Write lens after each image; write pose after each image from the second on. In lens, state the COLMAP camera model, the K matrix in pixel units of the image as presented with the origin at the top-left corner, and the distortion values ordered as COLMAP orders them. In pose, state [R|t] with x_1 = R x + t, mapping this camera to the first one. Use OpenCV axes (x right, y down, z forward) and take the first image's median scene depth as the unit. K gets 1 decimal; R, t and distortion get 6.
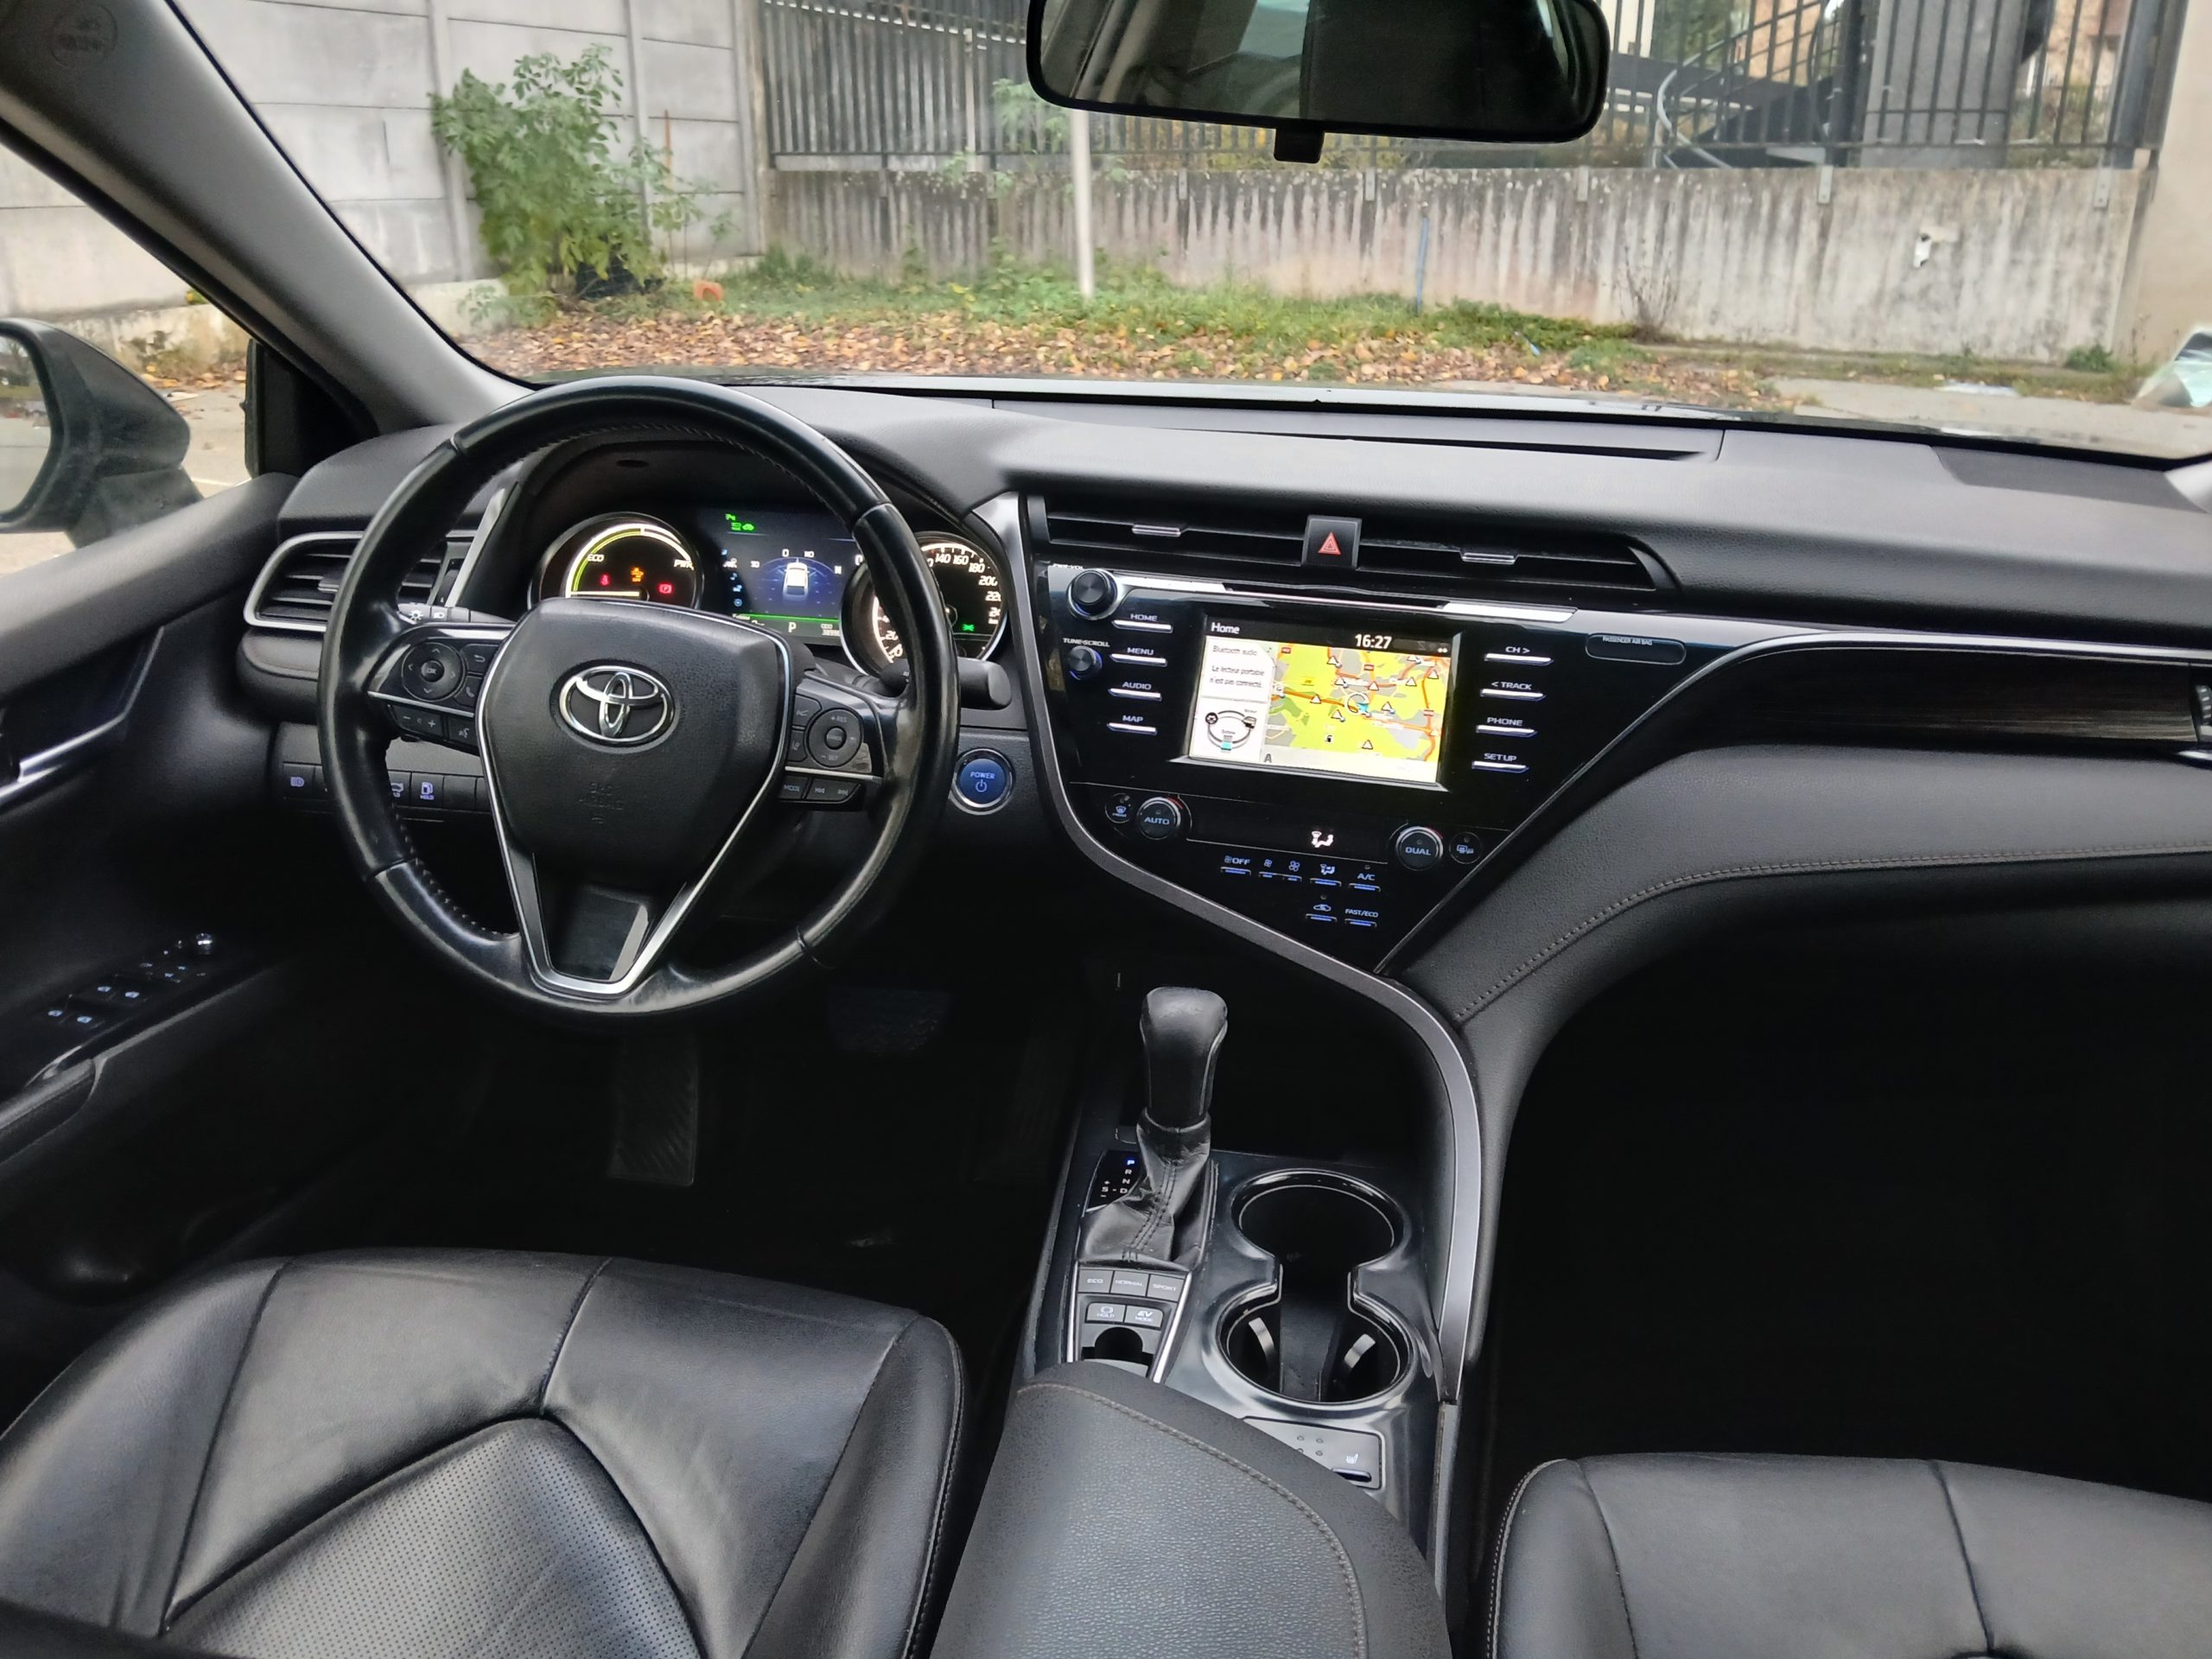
lens RADIAL K [[1700.6, 0, 1106.0], [0, 1700.6, 829.5], [0, 0, 1]] dist [0.076808, -0.140159]
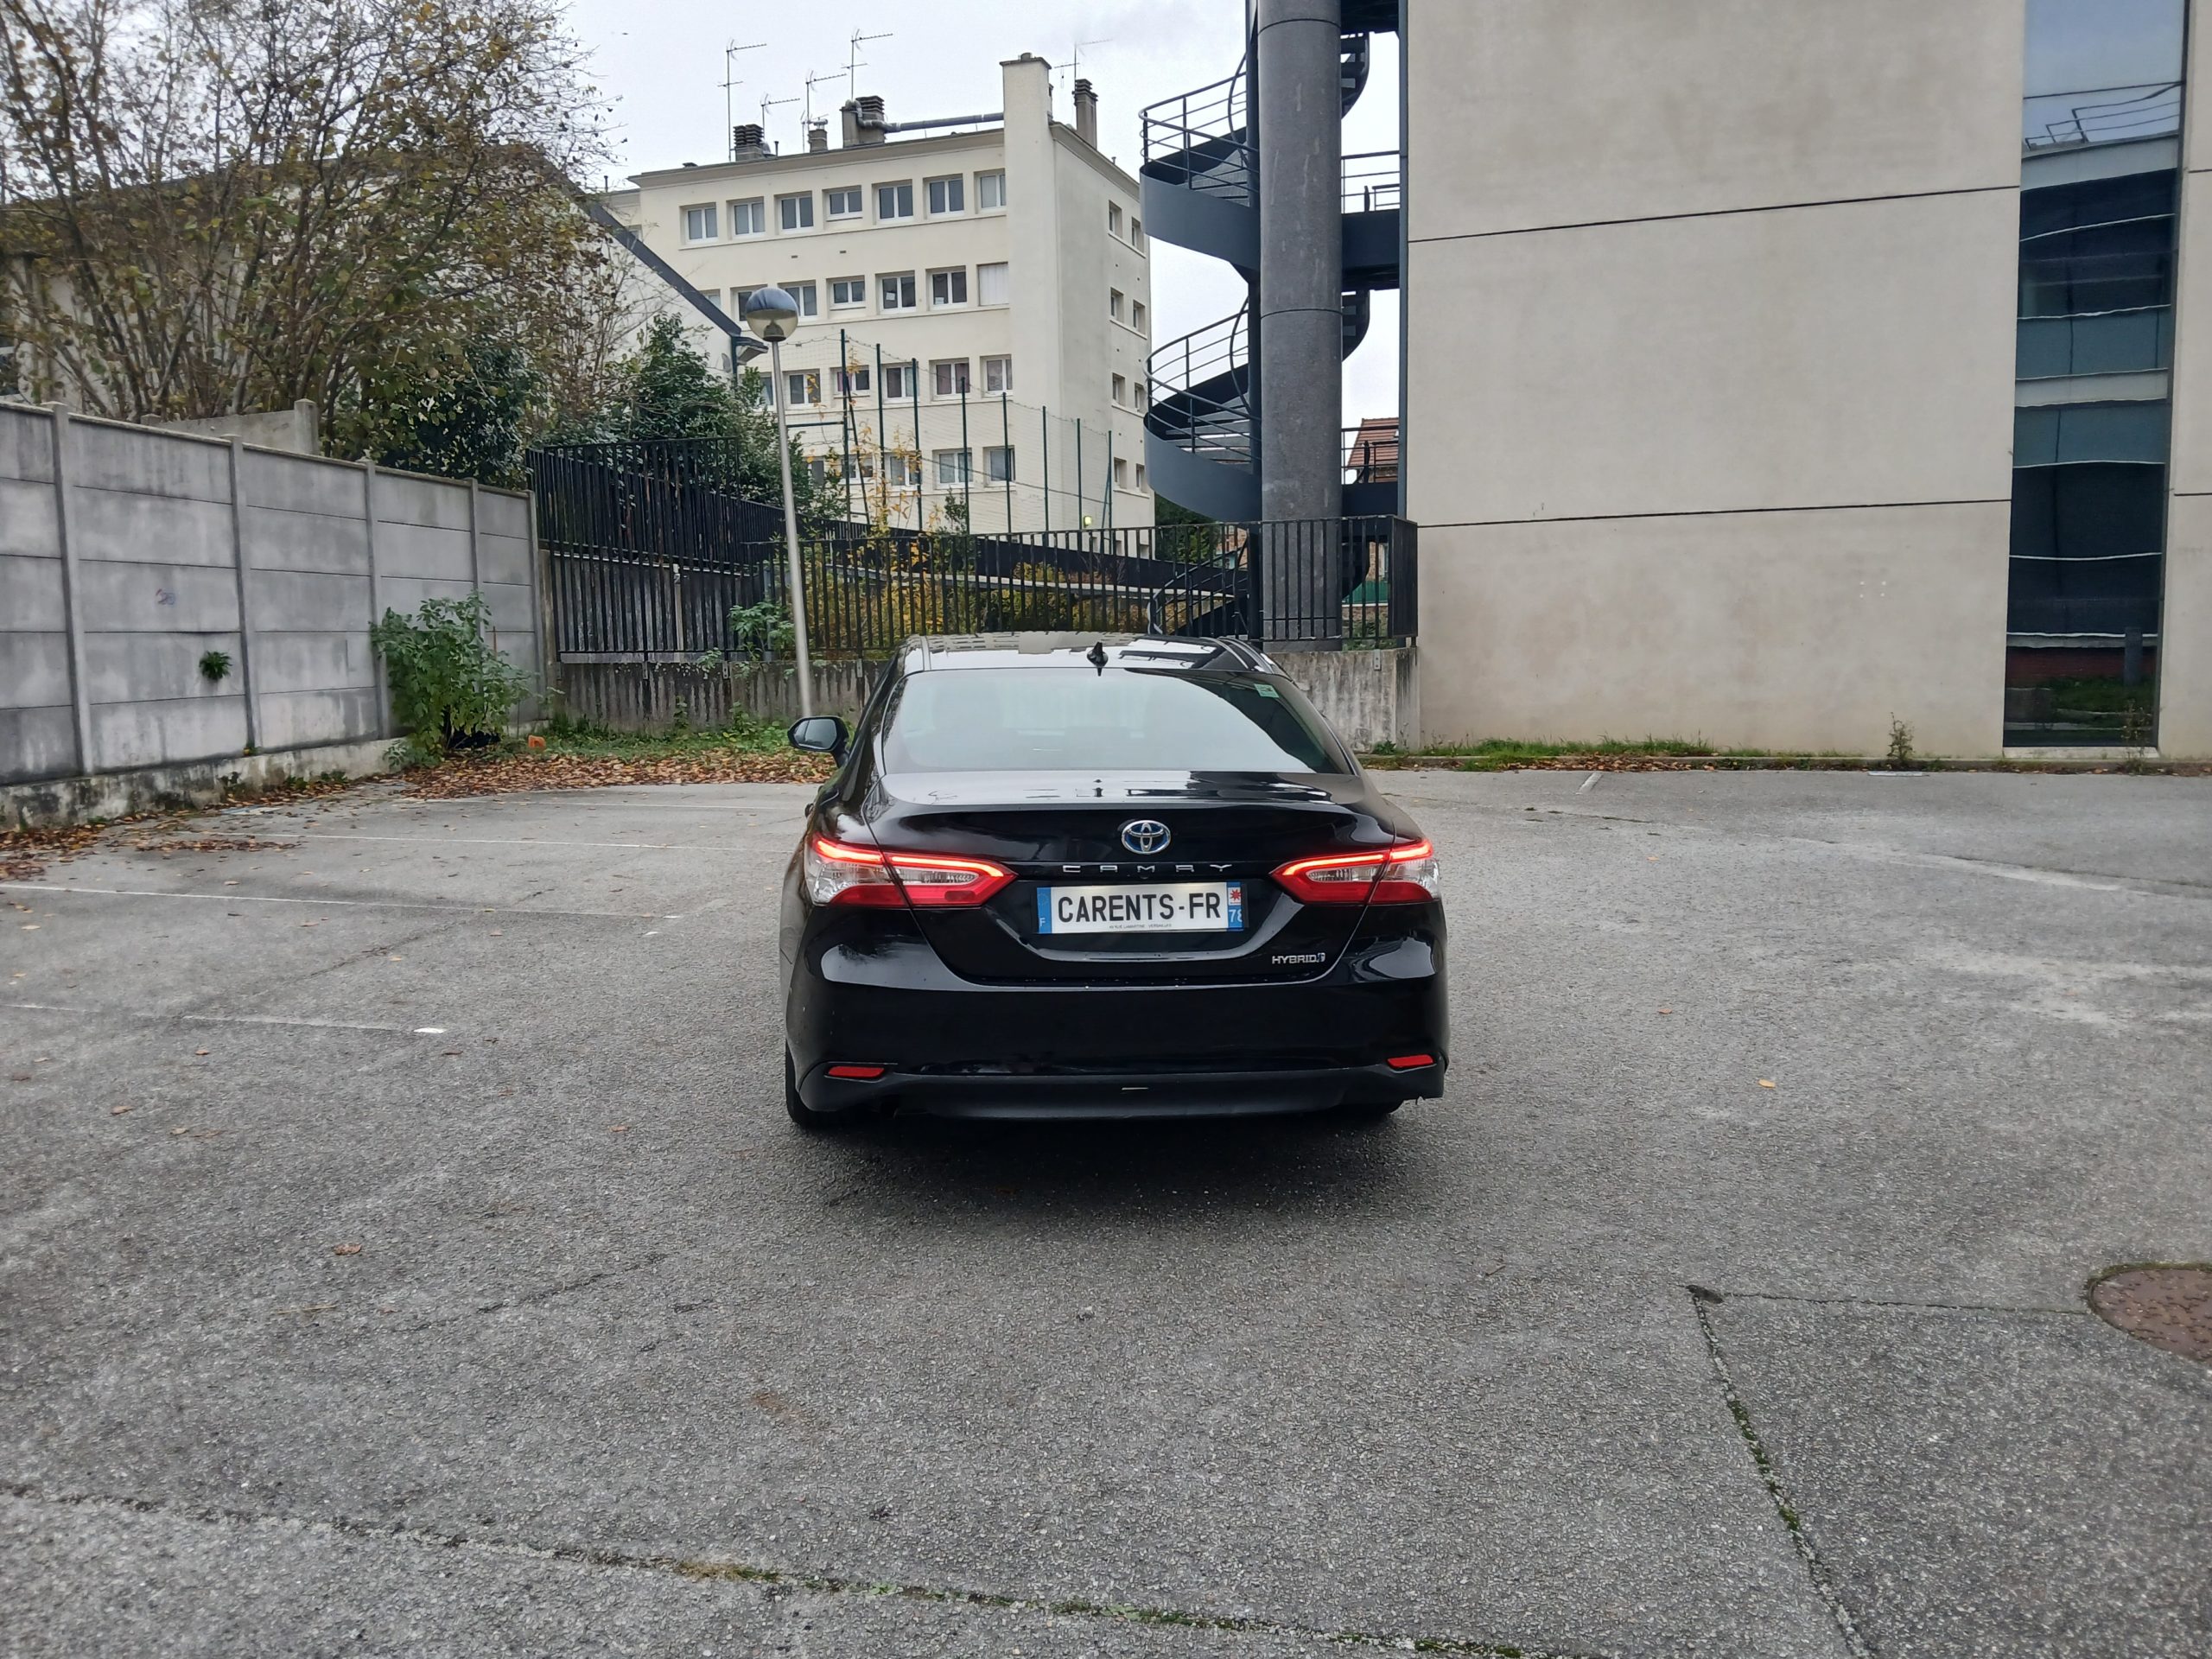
lens RADIAL K [[1567.6, 0, 1110.1], [0, 1567.6, 887.7], [0, 0, 1]] dist [0.062410, 0.000124]
pose [[0.967409, -0.058195, 0.246442, -0.132132], [0.108916, 0.974235, -0.197494, 0.170290], [-0.228600, 0.217899, 0.948822, -0.493743]]
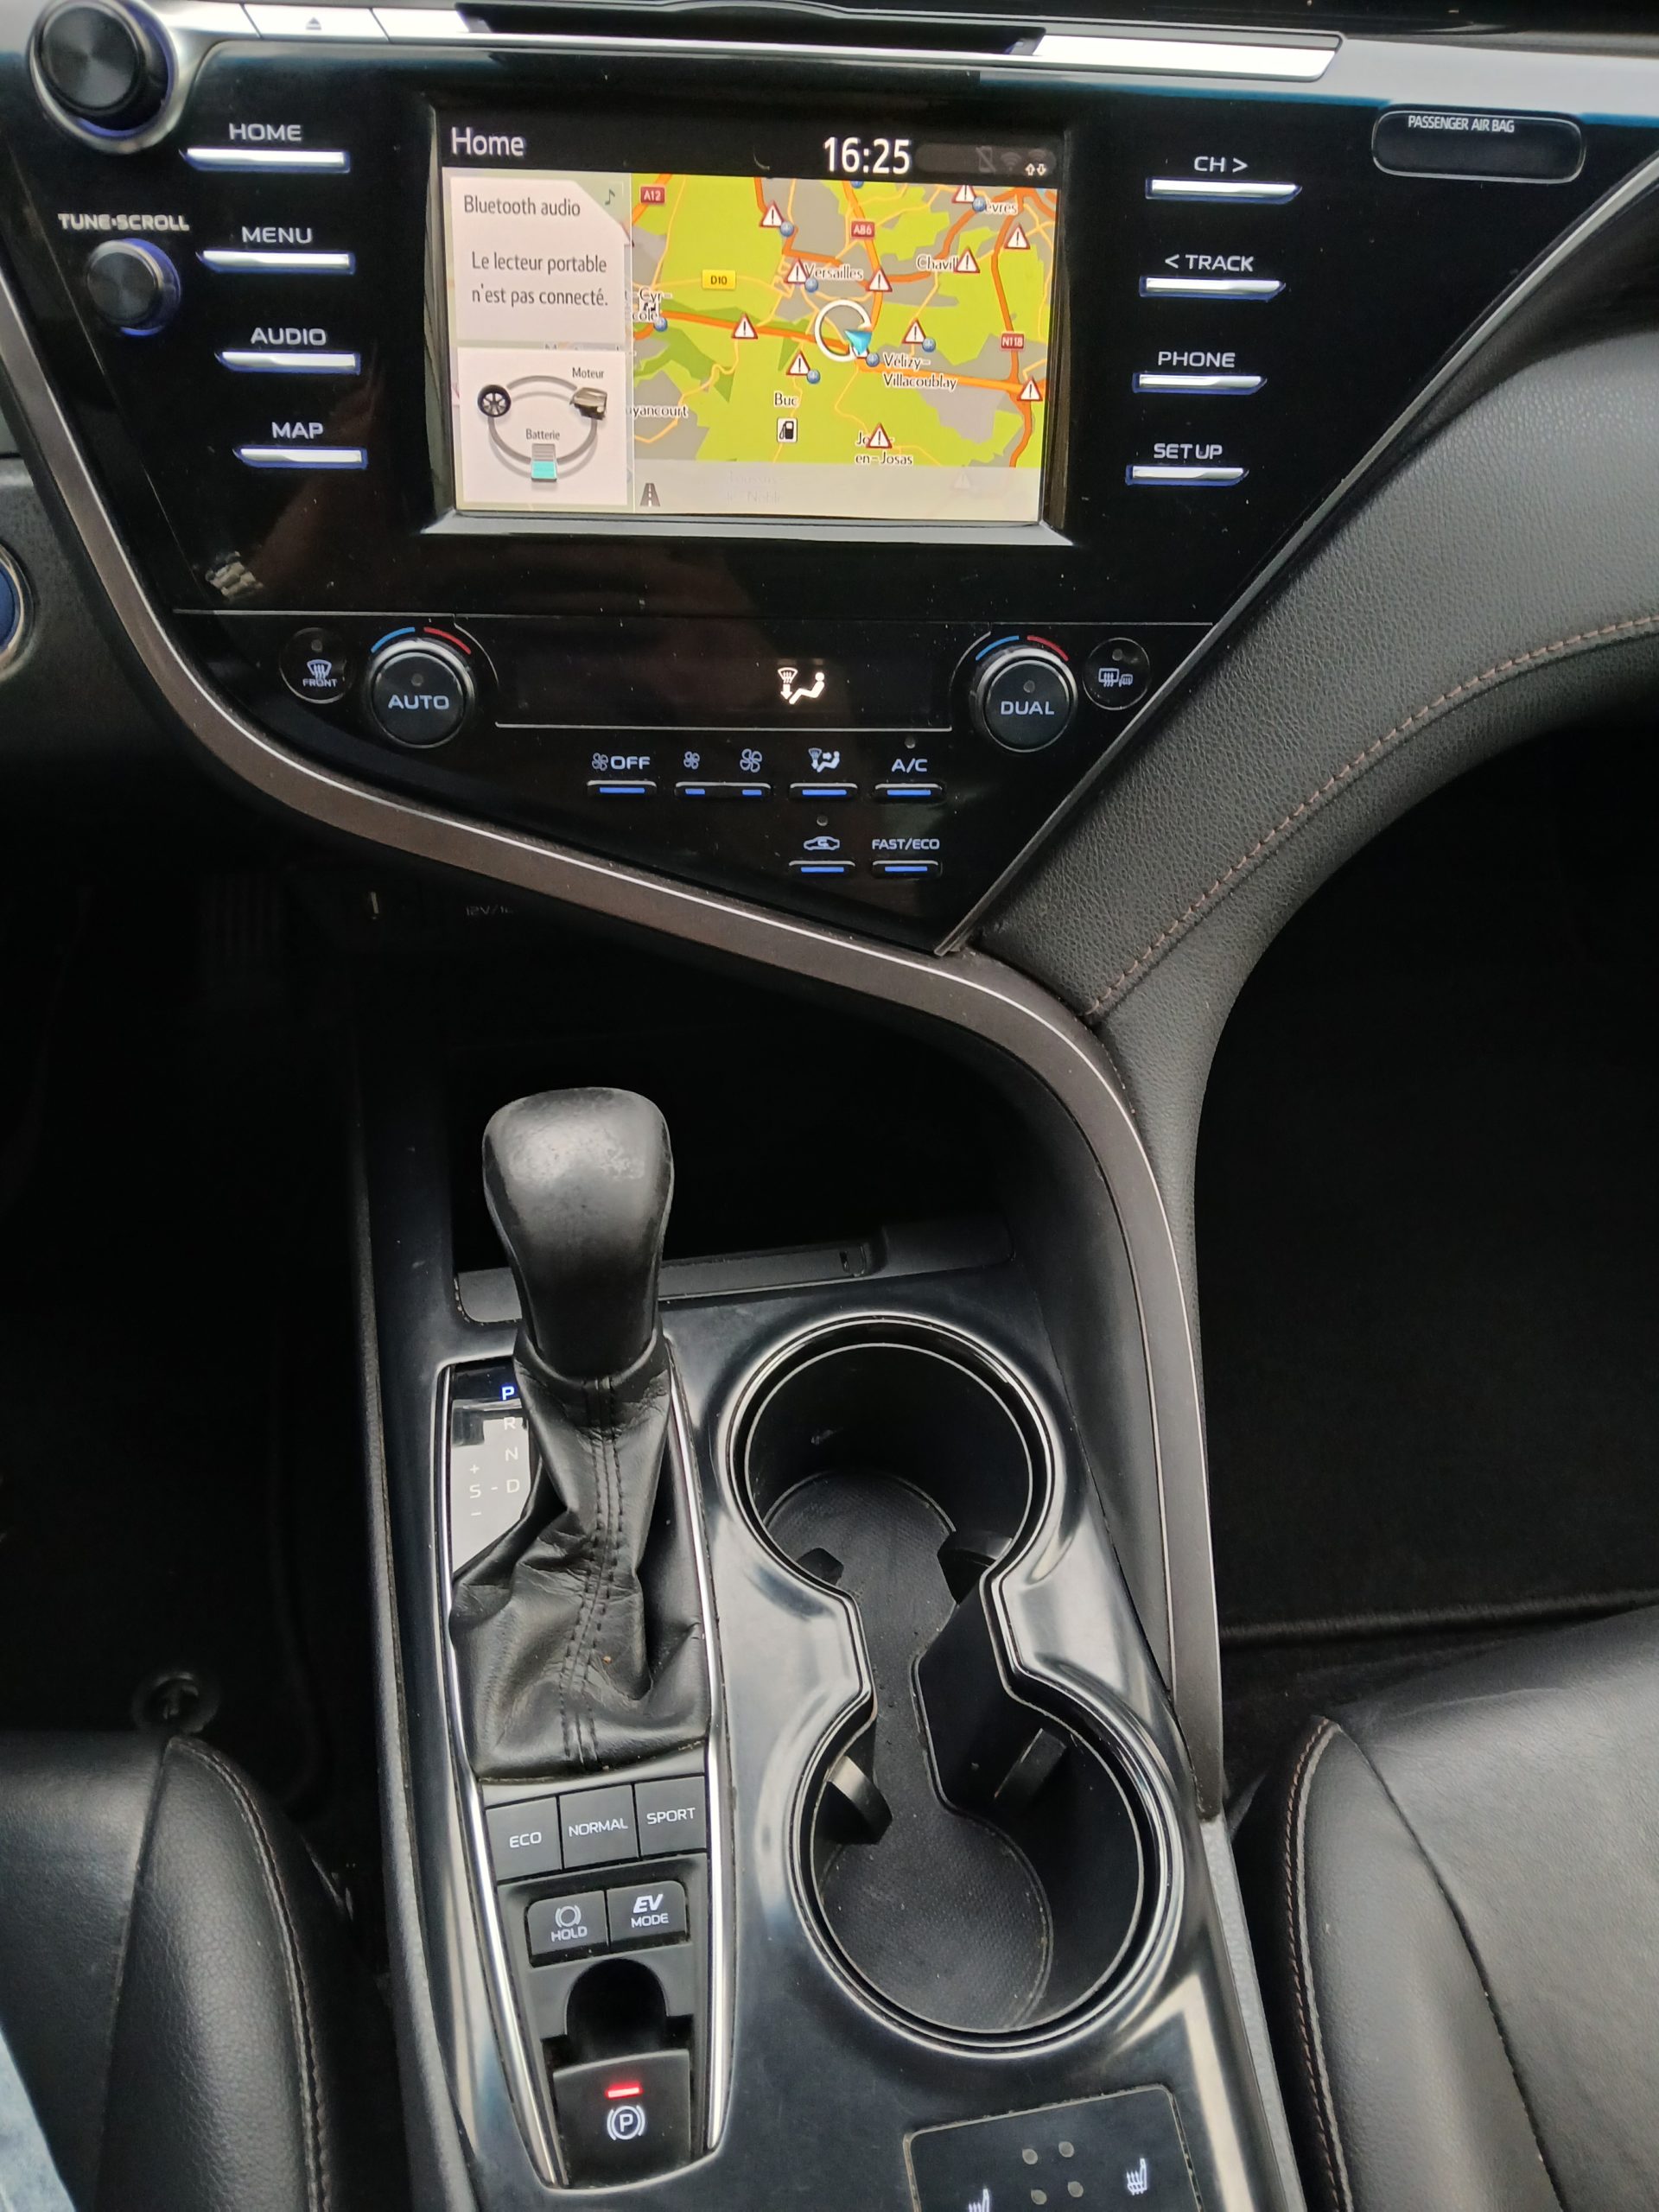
lens RADIAL K [[1715.1, 0, 815.1], [0, 1715.1, 1118.3], [0, 0, 1]] dist [0.074218, -0.169329]
pose [[0.951525, -0.219022, 0.215940, 0.001007], [0.080714, 0.855286, 0.511830, -0.015506], [-0.296792, -0.469590, 0.831505, 0.069471]]
